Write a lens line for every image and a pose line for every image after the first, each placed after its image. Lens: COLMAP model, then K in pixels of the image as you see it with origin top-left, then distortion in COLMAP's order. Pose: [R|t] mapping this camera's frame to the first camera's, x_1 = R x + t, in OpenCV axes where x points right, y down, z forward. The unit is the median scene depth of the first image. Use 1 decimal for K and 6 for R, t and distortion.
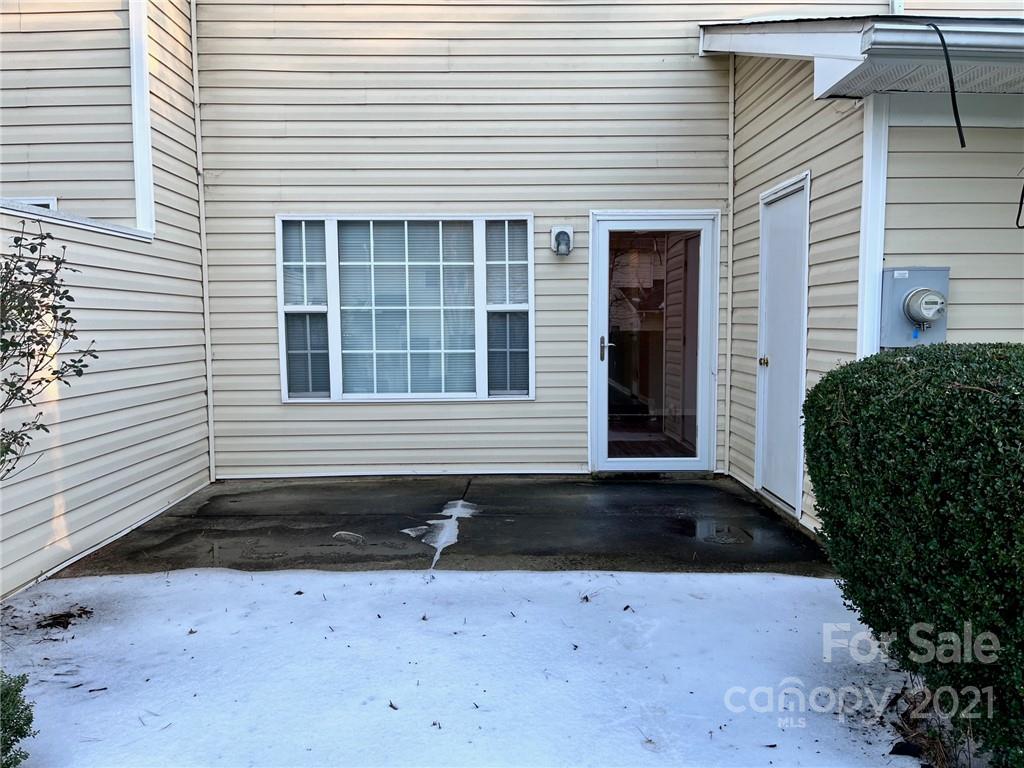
lens RADIAL K [[771.0, 0, 510.9], [0, 771.0, 386.8], [0, 0, 1]] dist [0.031771, -0.010347]
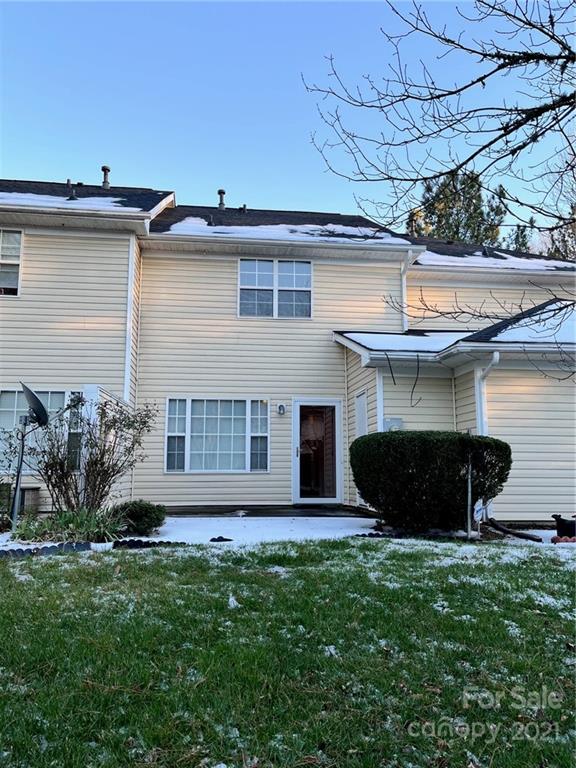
lens RADIAL K [[578.3, 0, 286.8], [0, 578.3, 383.8], [0, 0, 1]] dist [0.031771, -0.010347]
pose [[0.994384, 0.023374, 0.103219, -0.111441], [0.001378, 0.972363, -0.233470, 0.170452], [-0.105823, 0.232301, 0.966870, -0.835644]]
